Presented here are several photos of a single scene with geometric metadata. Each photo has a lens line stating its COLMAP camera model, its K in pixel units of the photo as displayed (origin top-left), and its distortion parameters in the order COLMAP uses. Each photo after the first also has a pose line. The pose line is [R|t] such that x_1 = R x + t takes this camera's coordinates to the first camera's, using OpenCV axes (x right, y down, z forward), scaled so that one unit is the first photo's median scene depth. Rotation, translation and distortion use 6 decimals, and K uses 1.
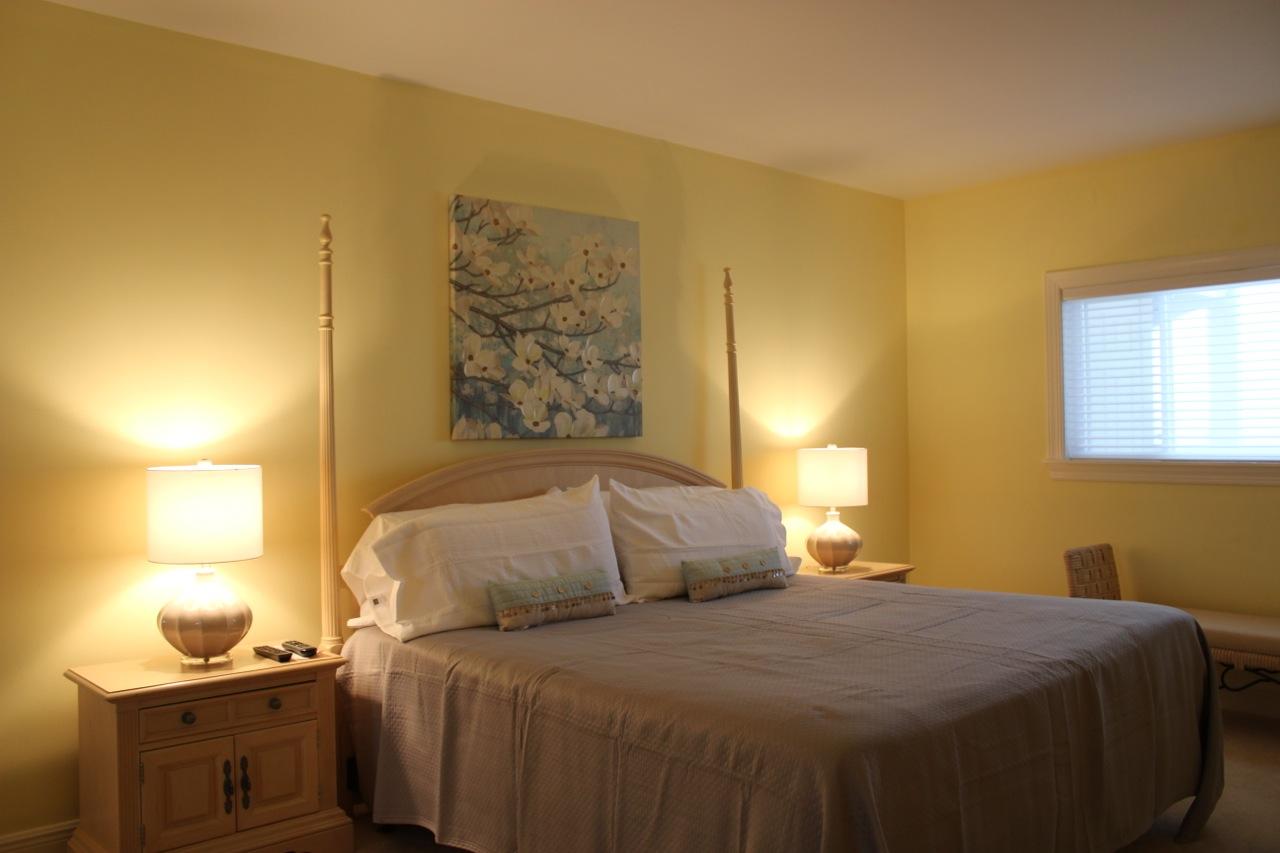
lens RADIAL K [[1065.0, 0, 649.5], [0, 1065.0, 413.6], [0, 0, 1]] dist [-0.165292, 0.139801]
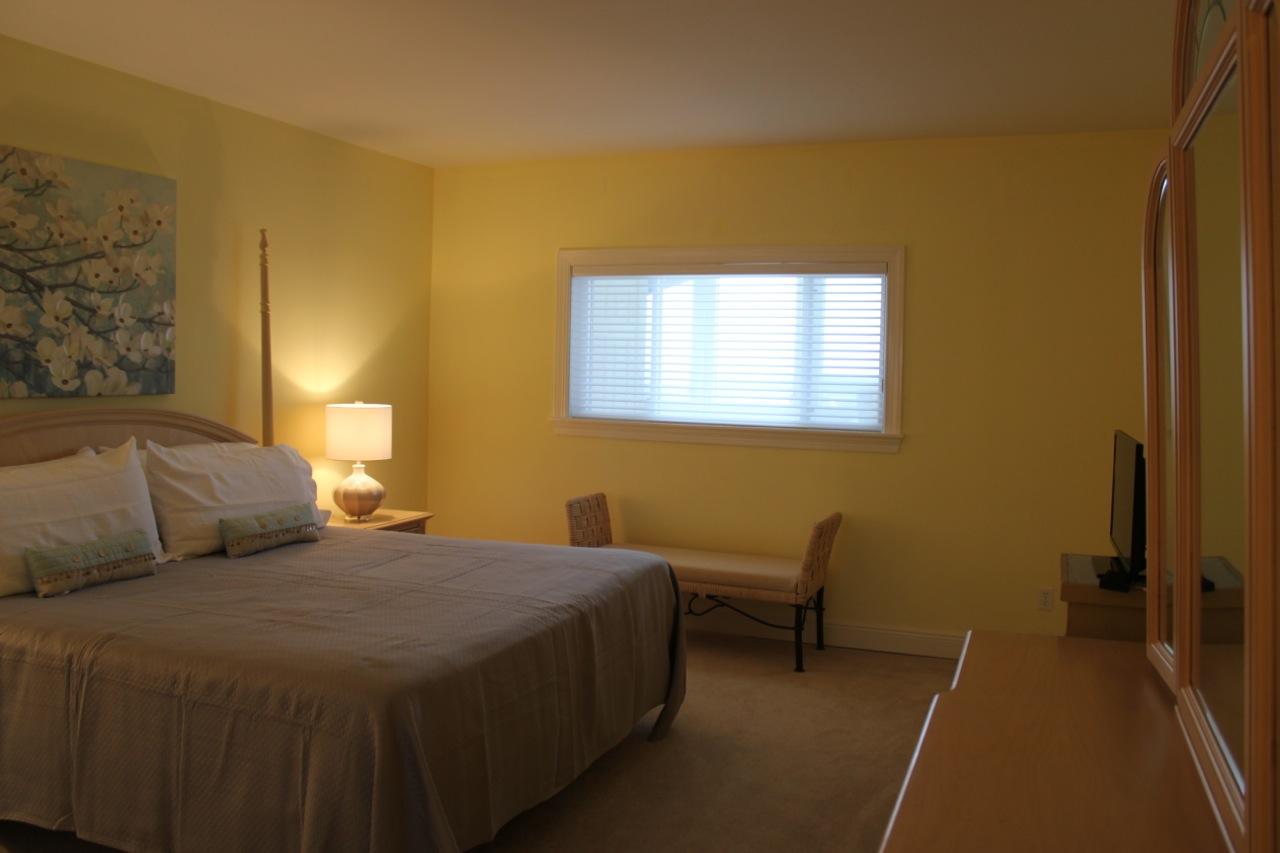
lens RADIAL K [[1065.0, 0, 649.5], [0, 1065.0, 413.6], [0, 0, 1]] dist [-0.165292, 0.139801]
pose [[0.896771, 0.011891, 0.442334, -0.040253], [-0.042259, 0.997371, 0.058863, -0.039997], [-0.440472, -0.071479, 0.894916, -0.089311]]
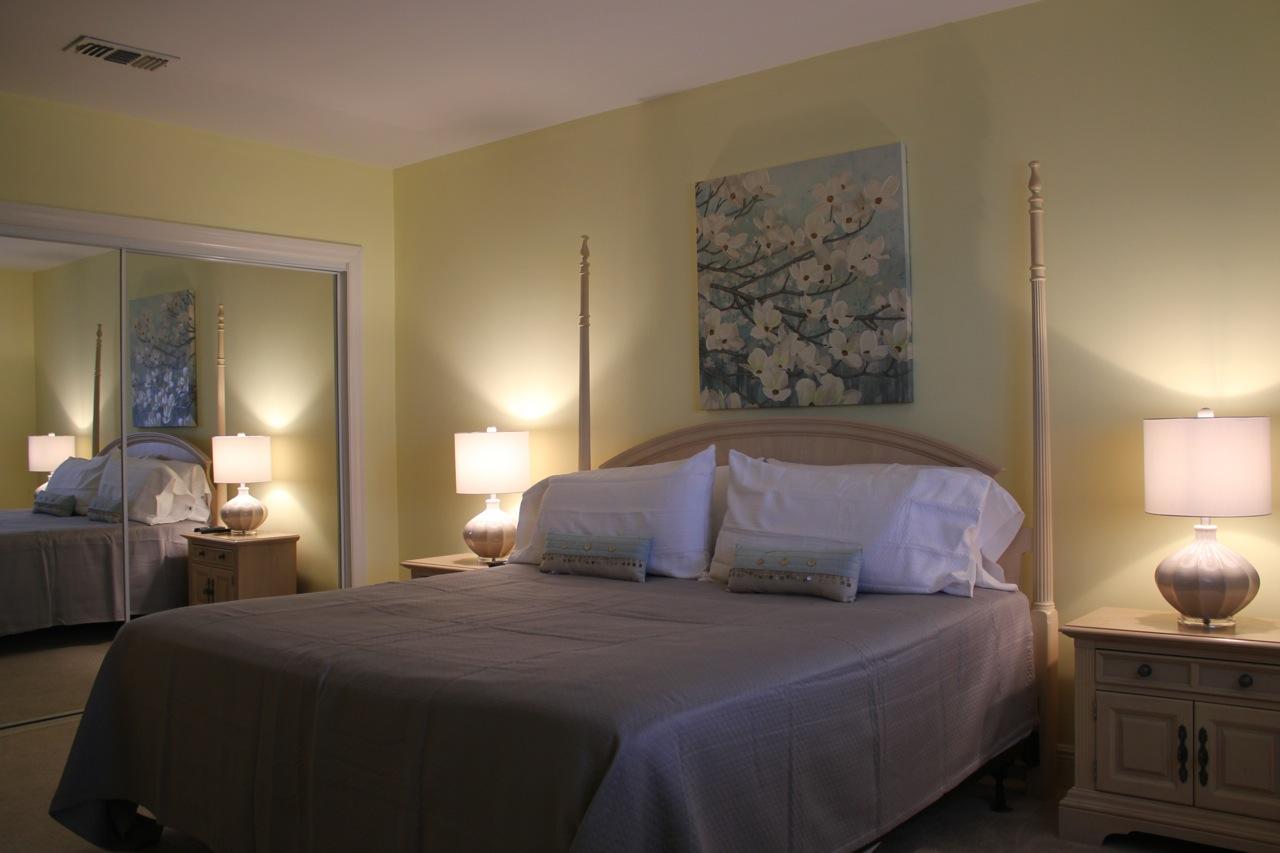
lens RADIAL K [[1027.1, 0, 640.3], [0, 1027.1, 393.9], [0, 0, 1]] dist [-0.214316, 0.213796]
pose [[0.157706, -0.006391, -0.987465, 0.795885], [0.050077, 0.998744, 0.001534, 0.003649], [0.986215, -0.049692, 0.157828, 0.731716]]
